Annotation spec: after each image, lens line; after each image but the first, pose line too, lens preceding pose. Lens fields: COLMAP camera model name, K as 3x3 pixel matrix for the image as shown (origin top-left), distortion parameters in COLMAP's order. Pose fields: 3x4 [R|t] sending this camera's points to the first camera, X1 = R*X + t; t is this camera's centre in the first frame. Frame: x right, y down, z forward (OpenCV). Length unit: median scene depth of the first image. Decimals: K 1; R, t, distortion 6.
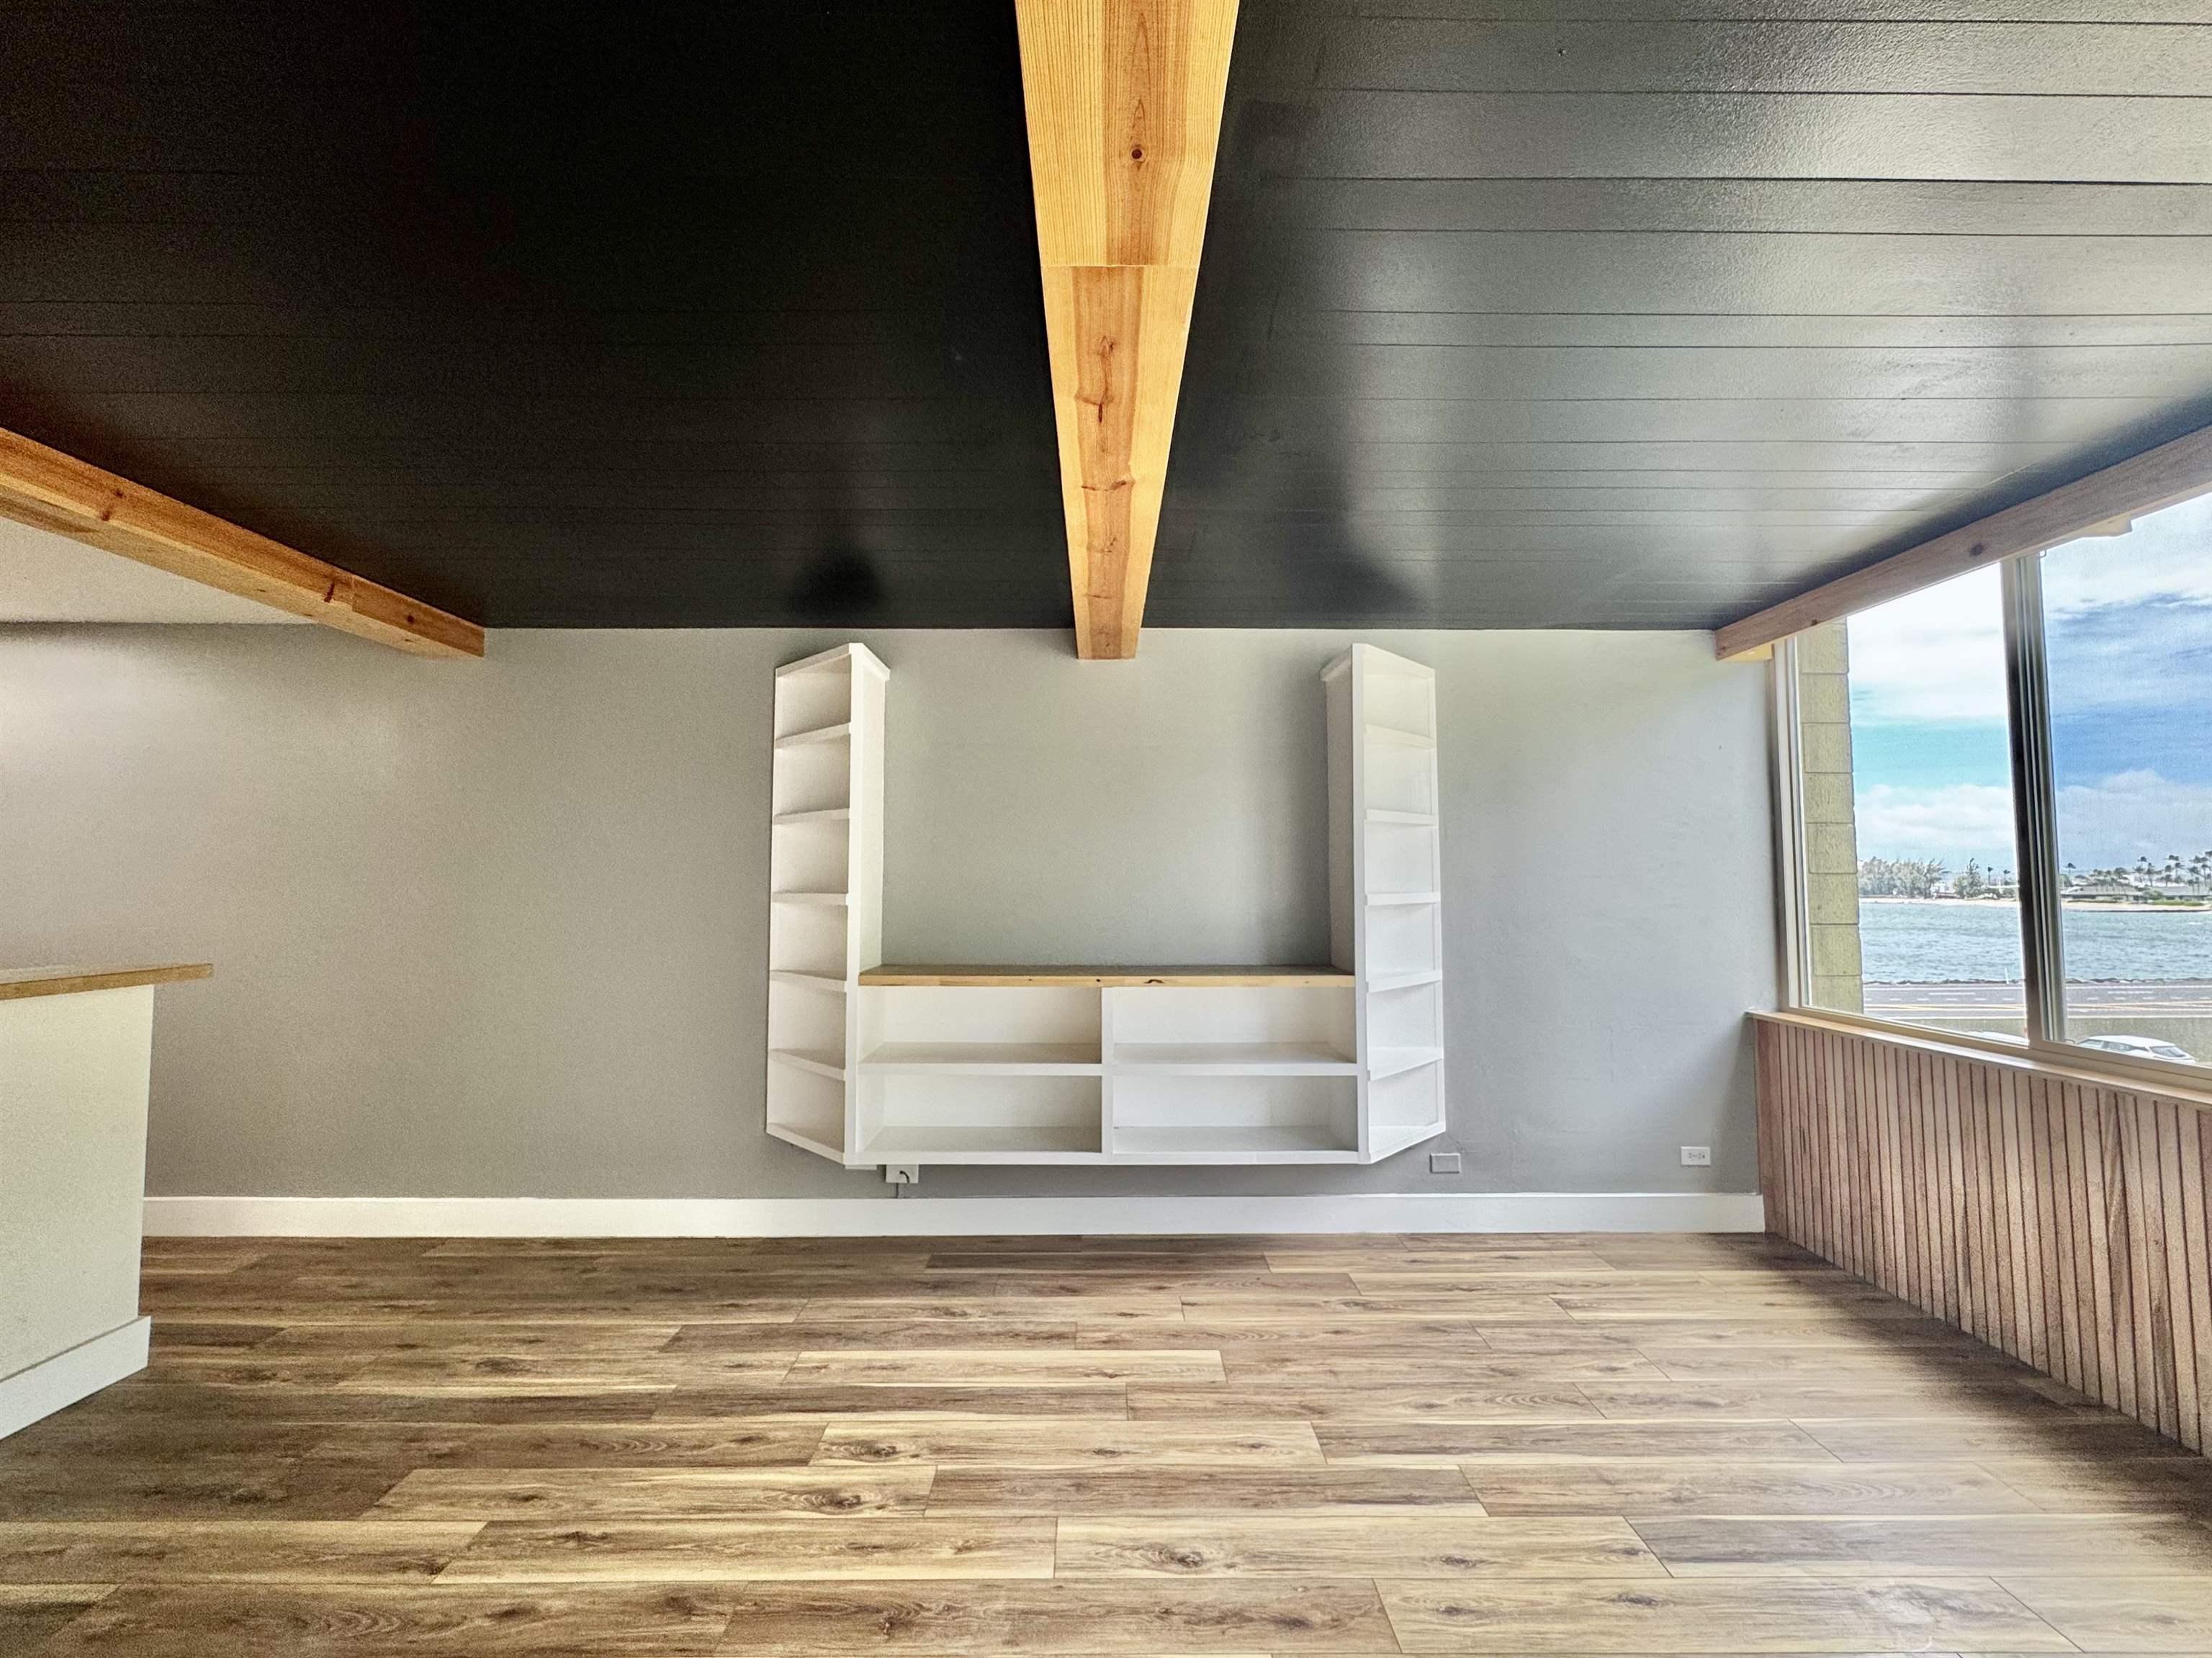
lens RADIAL K [[938.5, 0, 1106.0], [0, 938.5, 829.0], [0, 0, 1]] dist [-0.002987, -0.000031]
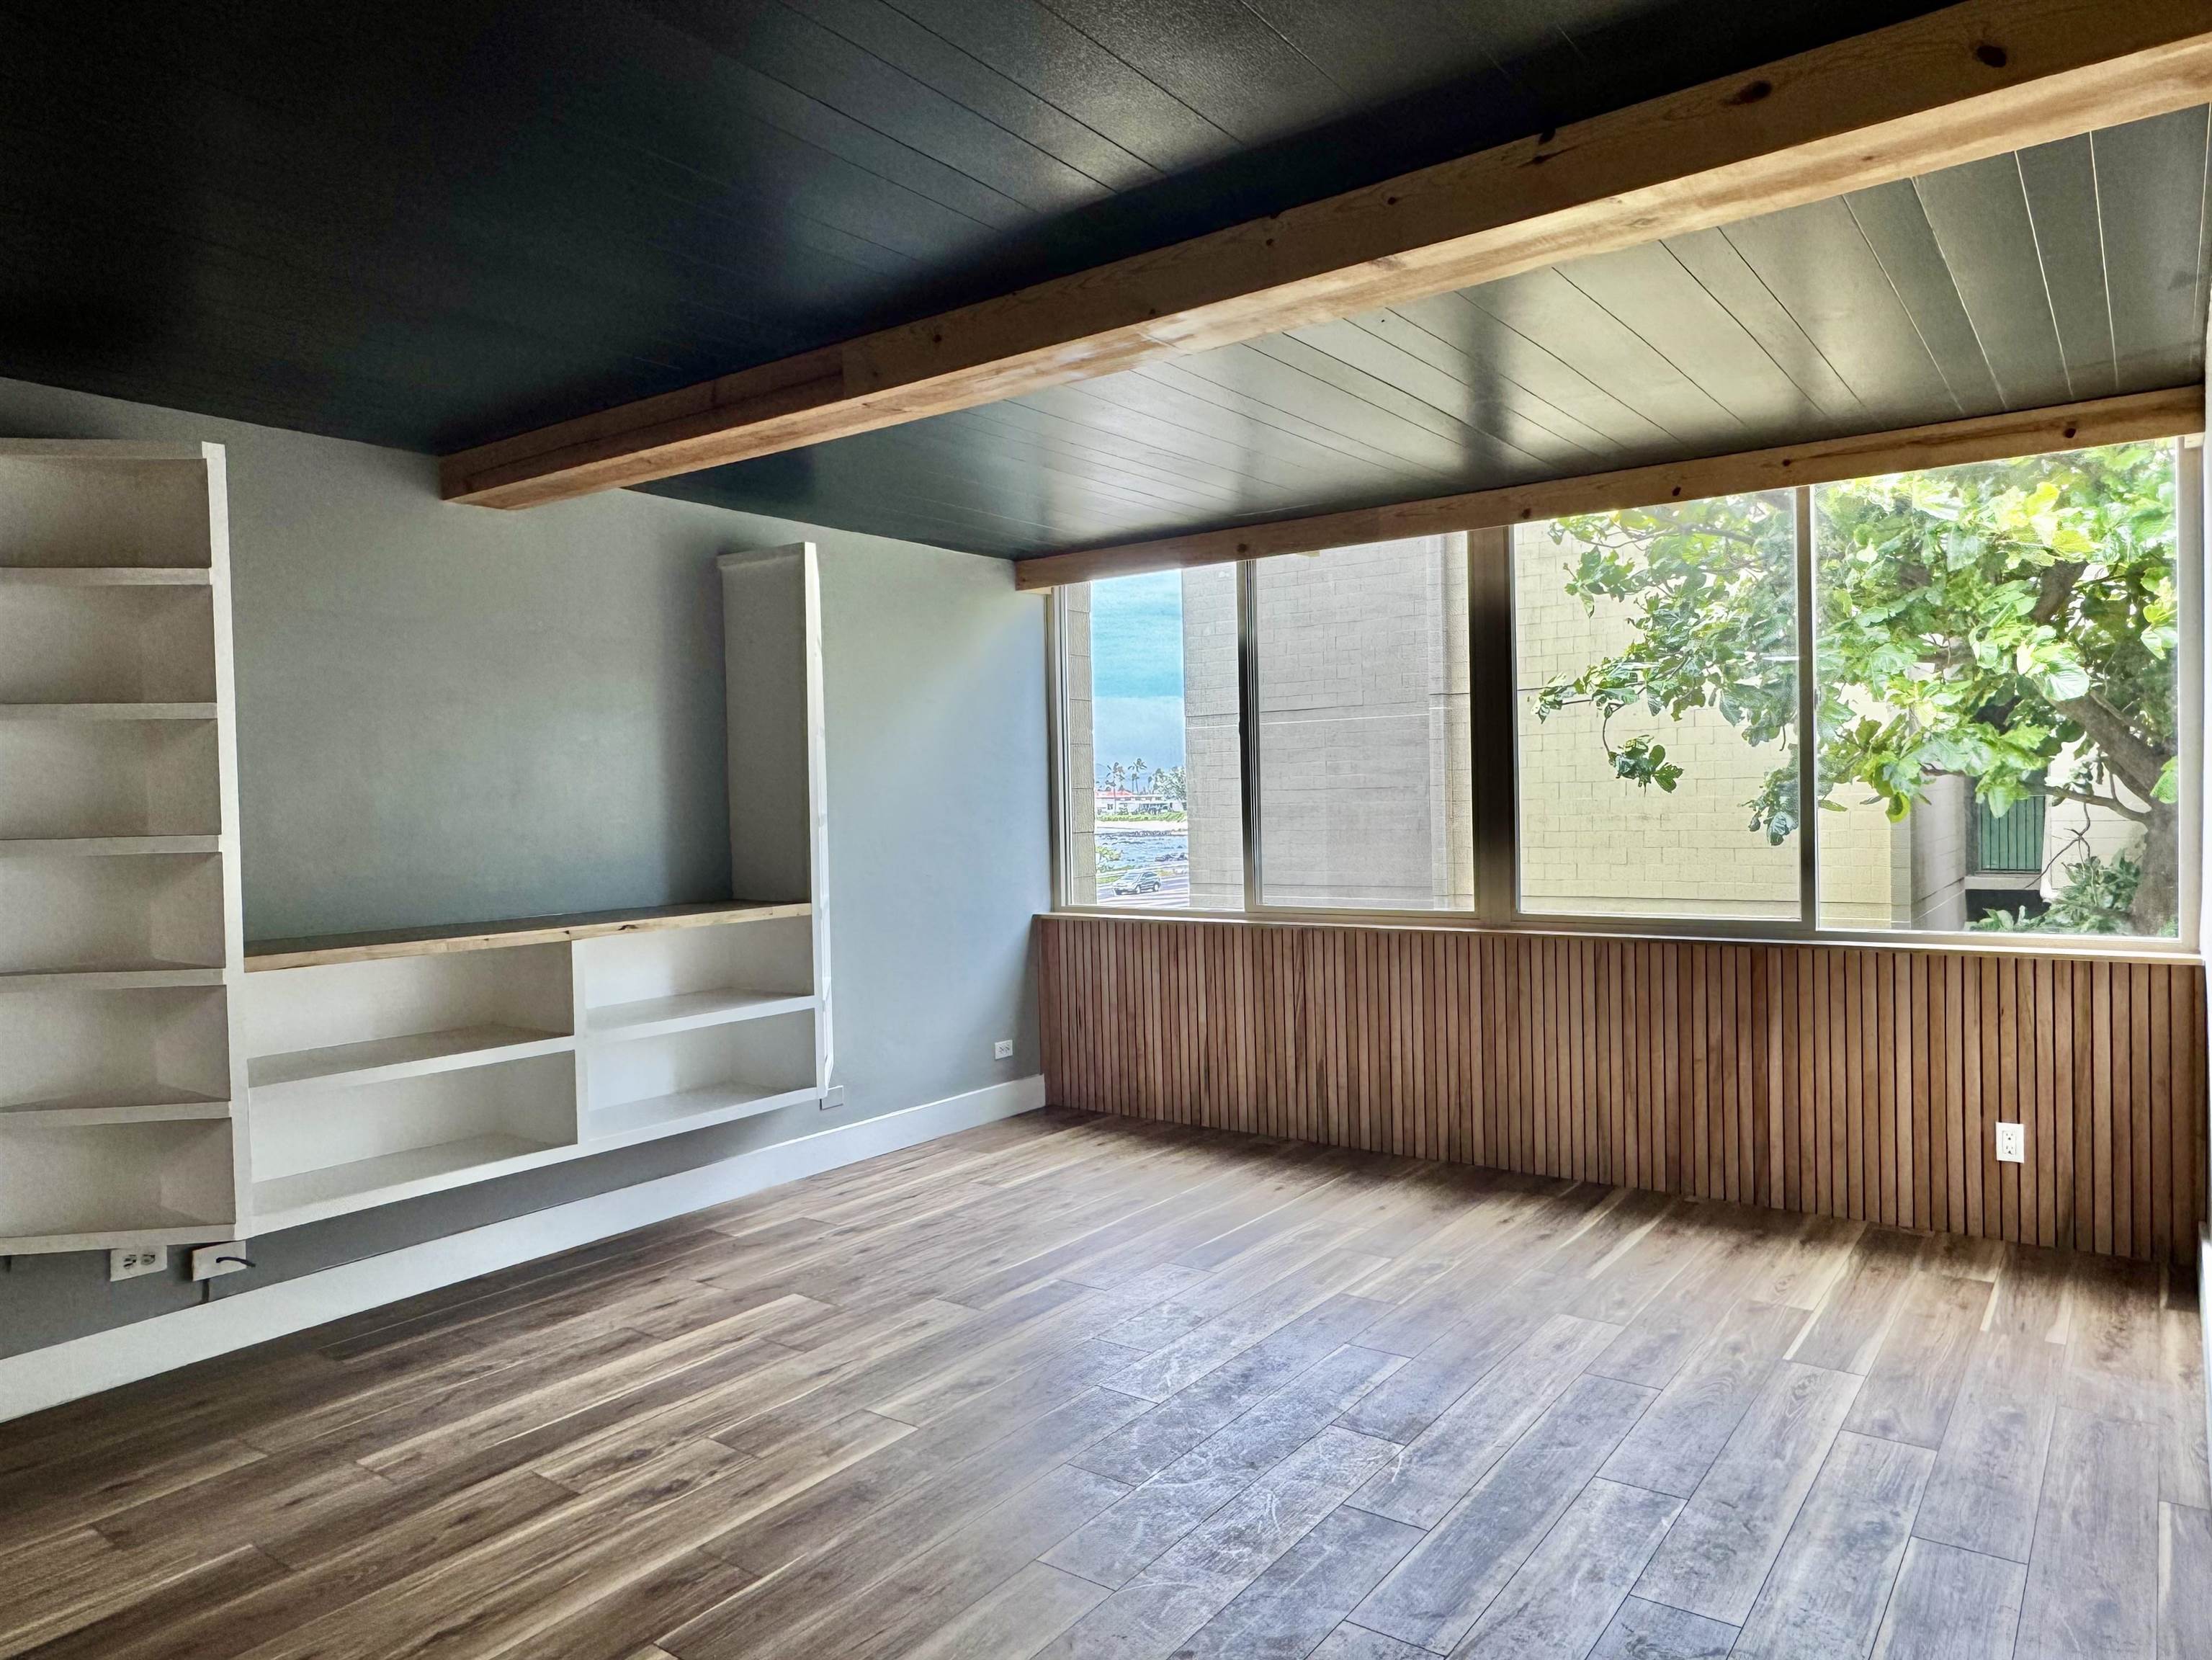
lens RADIAL K [[1444.6, 0, 1106.0], [0, 1444.6, 830.0], [0, 0, 1]] dist [-0.000310, 0.002209]
pose [[0.596701, -0.033720, 0.801755, -0.828008], [-0.023098, 0.997981, 0.059163, -0.009395], [-0.802131, -0.053822, 0.594718, -0.102350]]
